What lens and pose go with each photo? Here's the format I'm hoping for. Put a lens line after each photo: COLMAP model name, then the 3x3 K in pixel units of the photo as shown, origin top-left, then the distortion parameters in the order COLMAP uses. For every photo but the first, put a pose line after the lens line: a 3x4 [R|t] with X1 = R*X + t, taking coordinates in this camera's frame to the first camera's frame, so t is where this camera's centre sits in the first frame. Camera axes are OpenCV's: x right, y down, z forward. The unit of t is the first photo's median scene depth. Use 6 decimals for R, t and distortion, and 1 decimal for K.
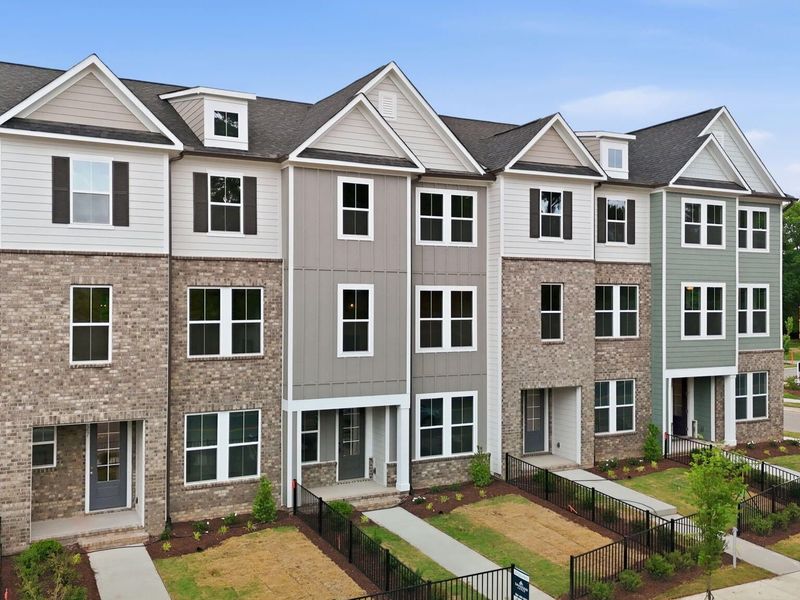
lens RADIAL K [[777.5, 0, 396.2], [0, 777.5, 300.1], [0, 0, 1]] dist [0.031286, 0.000000]
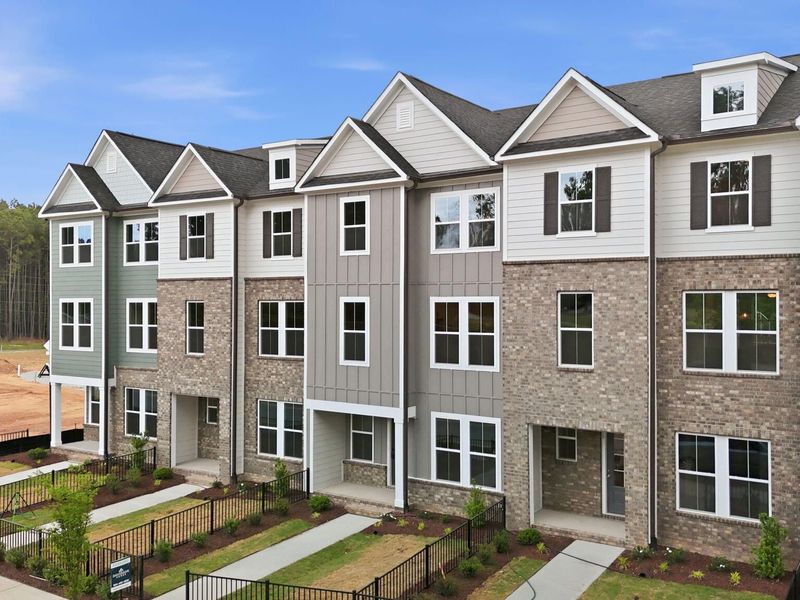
lens RADIAL K [[777.5, 0, 402.7], [0, 777.5, 298.2], [0, 0, 1]] dist [0.031286, 0.000000]
pose [[0.470228, -0.004864, -0.882532, 0.865617], [0.002673, 0.999988, -0.004087, -0.013768], [0.882541, -0.000437, 0.470235, 0.532735]]
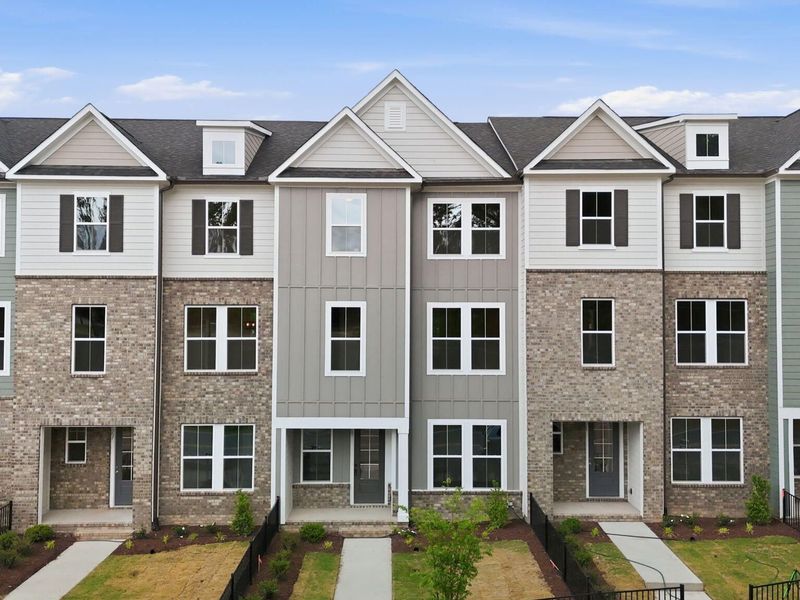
lens RADIAL K [[777.5, 0, 397.9], [0, 777.5, 299.2], [0, 0, 1]] dist [0.031286, 0.000000]
pose [[0.892594, -0.012620, -0.450685, 0.423907], [-0.000420, 0.999584, -0.028822, 0.004248], [0.450861, 0.025915, 0.892218, 0.150627]]
